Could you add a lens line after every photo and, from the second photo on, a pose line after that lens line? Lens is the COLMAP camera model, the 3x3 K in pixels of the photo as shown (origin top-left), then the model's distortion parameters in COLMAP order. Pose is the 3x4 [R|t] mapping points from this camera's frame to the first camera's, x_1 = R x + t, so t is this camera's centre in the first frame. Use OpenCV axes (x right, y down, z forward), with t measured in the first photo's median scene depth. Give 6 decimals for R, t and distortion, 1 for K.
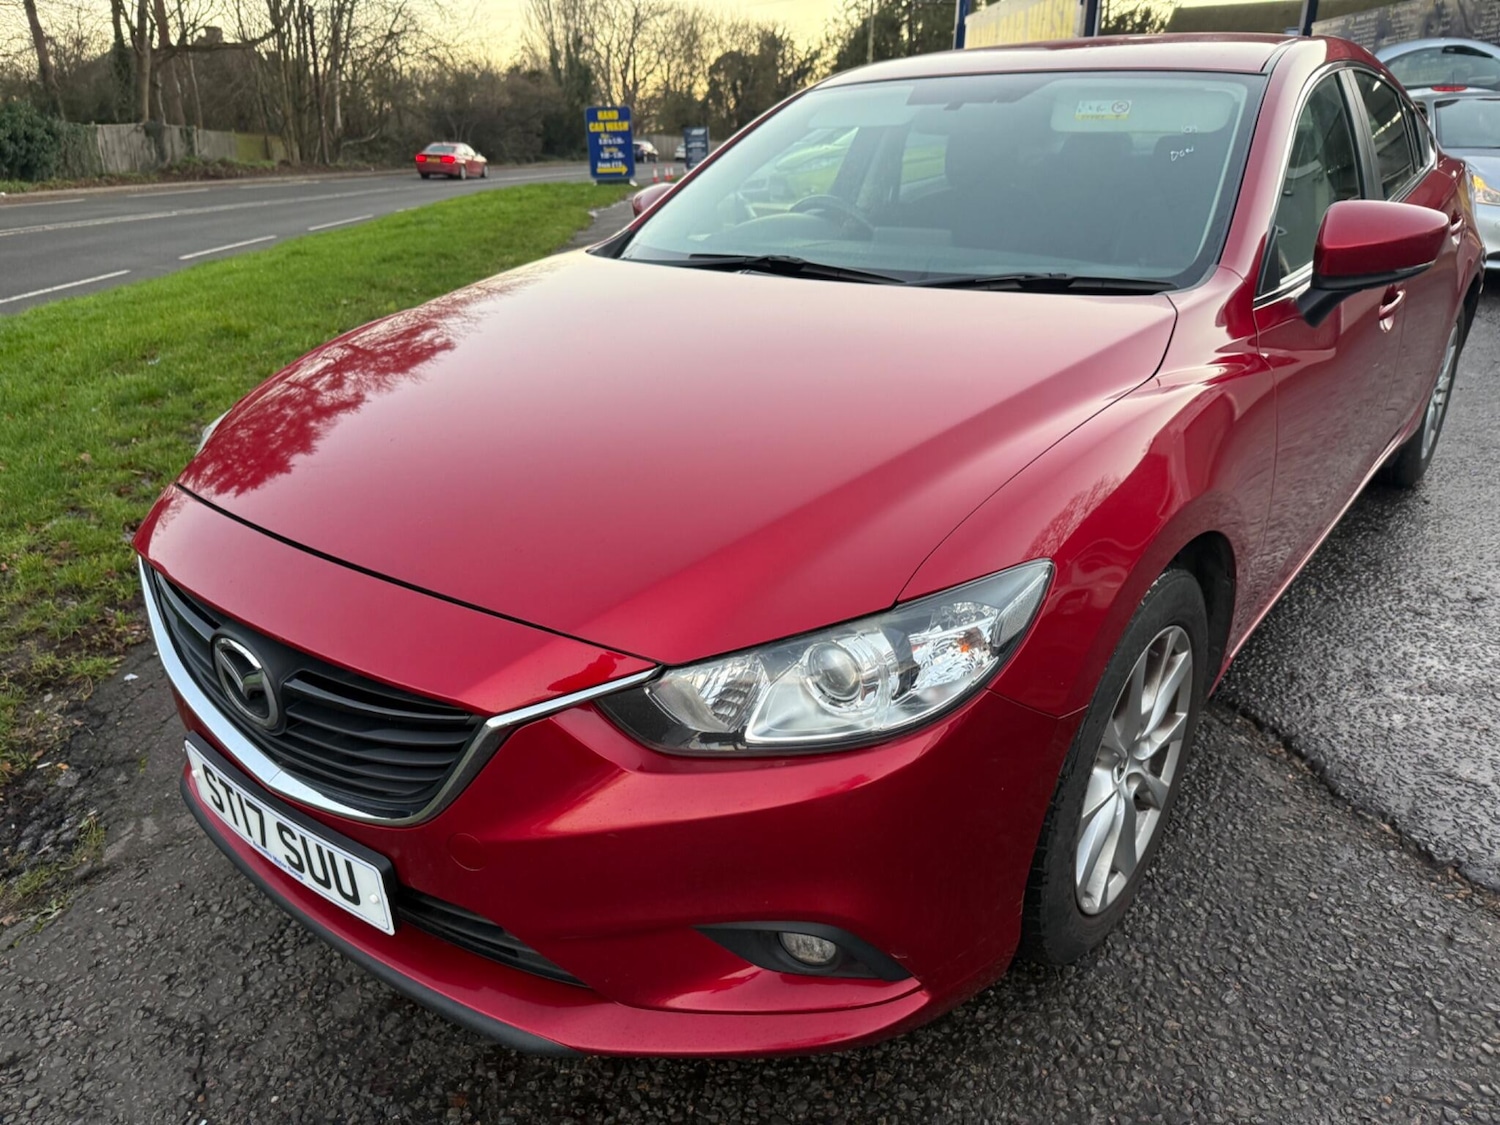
lens RADIAL K [[1075.7, 0, 746.2], [0, 1075.7, 566.5], [0, 0, 1]] dist [-0.003722, -0.008606]
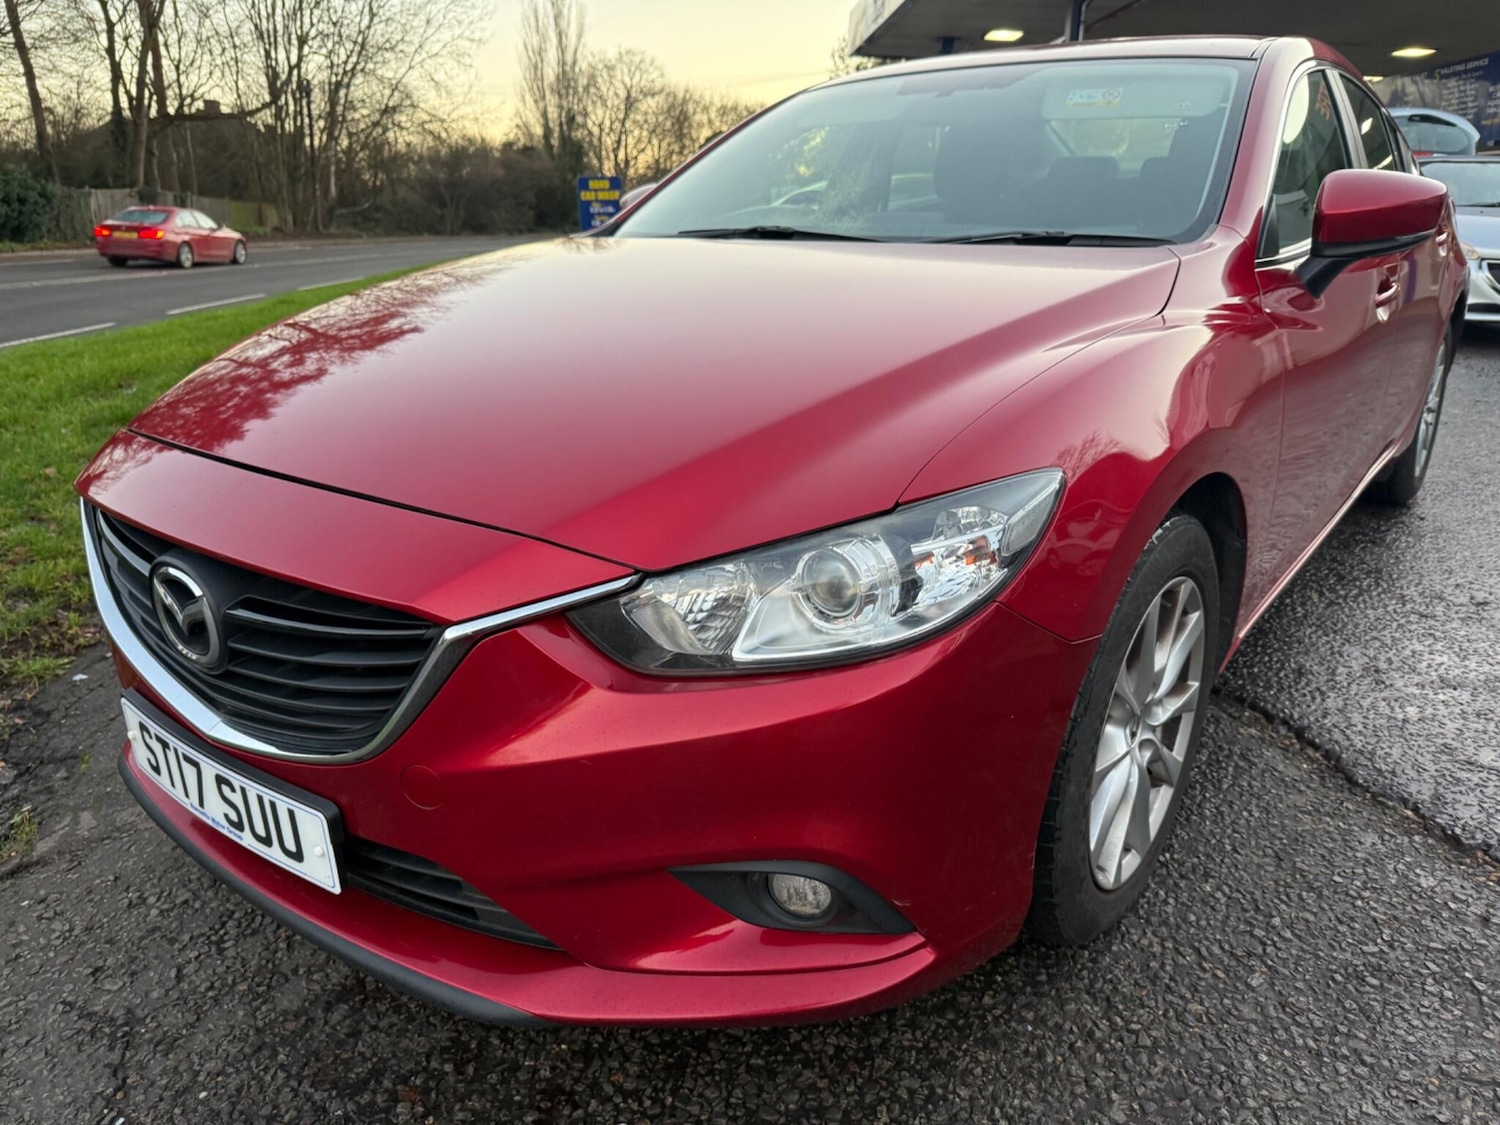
lens RADIAL K [[1078.4, 0, 757.4], [0, 1078.4, 560.3], [0, 0, 1]] dist [-0.007237, -0.005886]
pose [[0.999738, 0.004572, 0.022418, -0.000165], [-0.003009, 0.997594, -0.069264, 0.096838], [-0.022681, 0.069179, 0.997346, 0.057624]]
